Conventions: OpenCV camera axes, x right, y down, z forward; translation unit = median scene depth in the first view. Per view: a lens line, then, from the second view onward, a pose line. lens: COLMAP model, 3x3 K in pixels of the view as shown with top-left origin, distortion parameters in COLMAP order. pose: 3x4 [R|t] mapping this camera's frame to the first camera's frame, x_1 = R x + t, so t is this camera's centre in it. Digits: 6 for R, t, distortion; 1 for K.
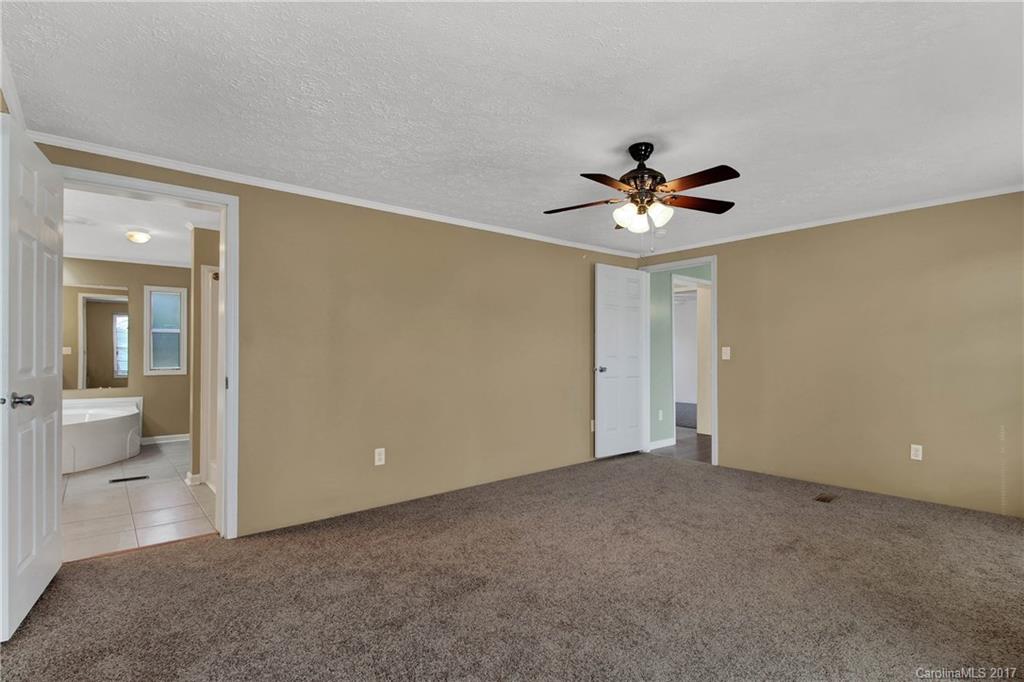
lens RADIAL K [[495.3, 0, 515.5], [0, 495.3, 343.9], [0, 0, 1]] dist [0.003697, -0.009678]
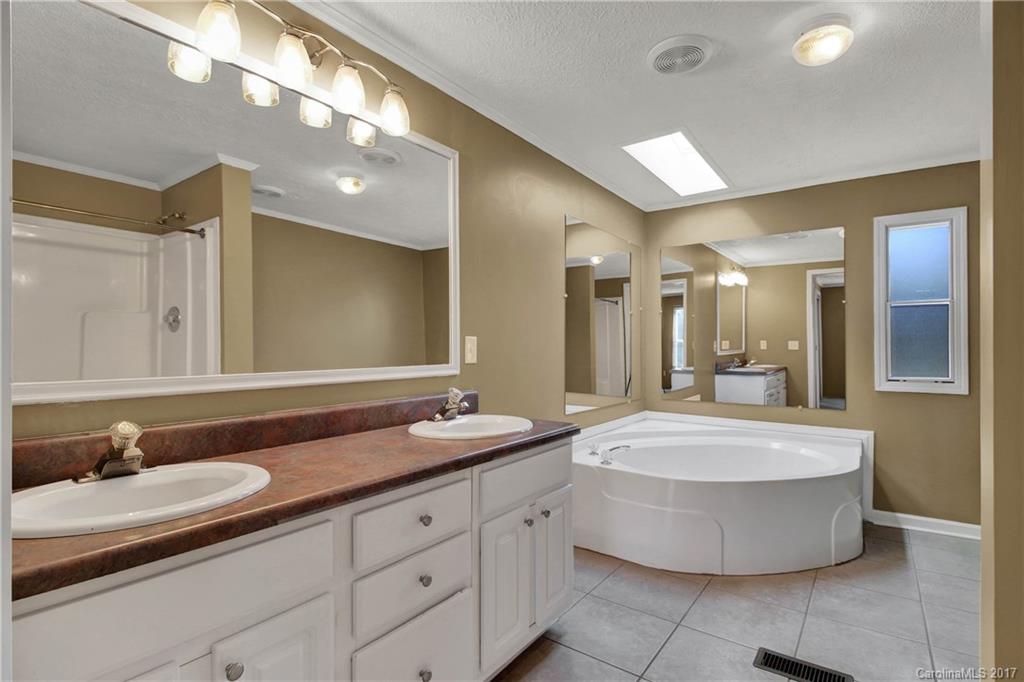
lens RADIAL K [[495.3, 0, 516.5], [0, 495.3, 338.0], [0, 0, 1]] dist [0.003697, -0.009678]
pose [[0.242976, -0.012688, -0.969949, -0.337663], [0.001817, 0.999919, -0.012625, 0.014161], [0.970031, 0.001305, 0.242979, 0.506911]]
